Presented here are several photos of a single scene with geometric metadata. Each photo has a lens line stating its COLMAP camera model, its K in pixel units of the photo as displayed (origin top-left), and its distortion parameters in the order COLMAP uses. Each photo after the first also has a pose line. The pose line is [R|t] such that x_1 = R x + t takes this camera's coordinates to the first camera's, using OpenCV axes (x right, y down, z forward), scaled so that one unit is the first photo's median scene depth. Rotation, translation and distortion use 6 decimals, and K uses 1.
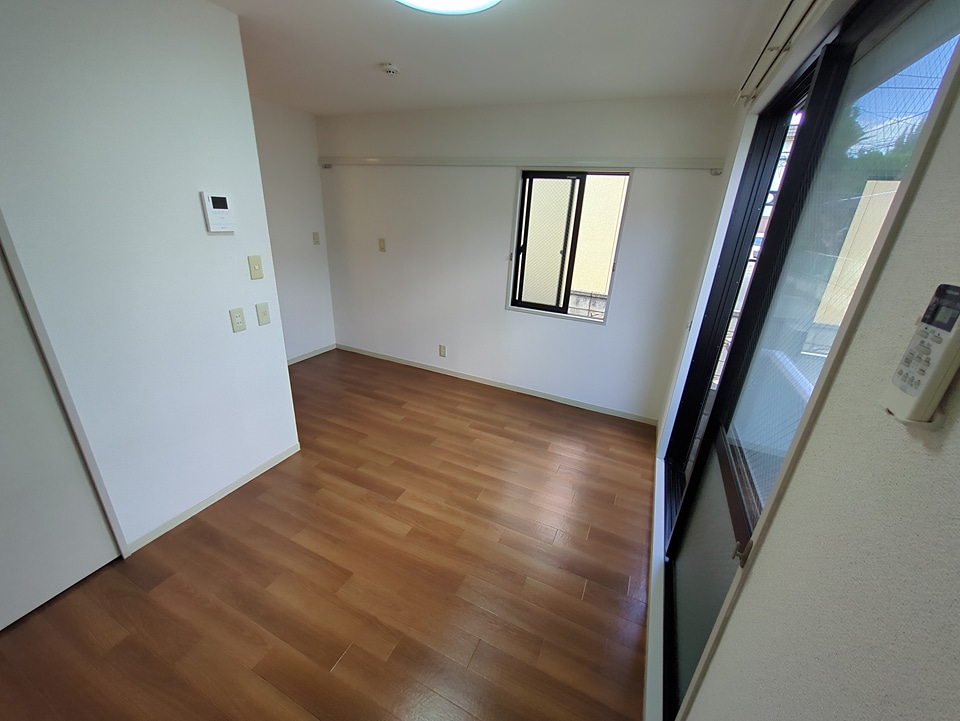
lens RADIAL K [[377.6, 0, 482.3], [0, 377.6, 360.7], [0, 0, 1]] dist [-0.000280, 0.000095]
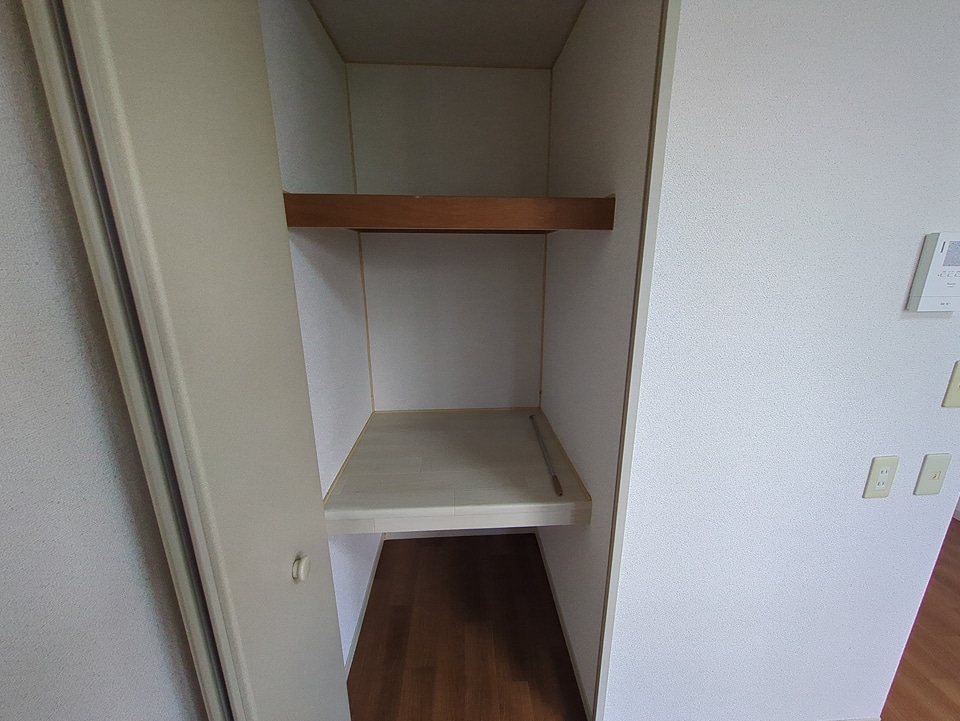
lens RADIAL K [[377.6, 0, 482.3], [0, 377.6, 360.7], [0, 0, 1]] dist [-0.000280, 0.000095]
pose [[0.476759, 0.172947, -0.861853, -0.493471], [-0.294619, 0.955184, 0.028698, -0.114521], [0.828191, 0.240236, 0.506346, 0.266376]]
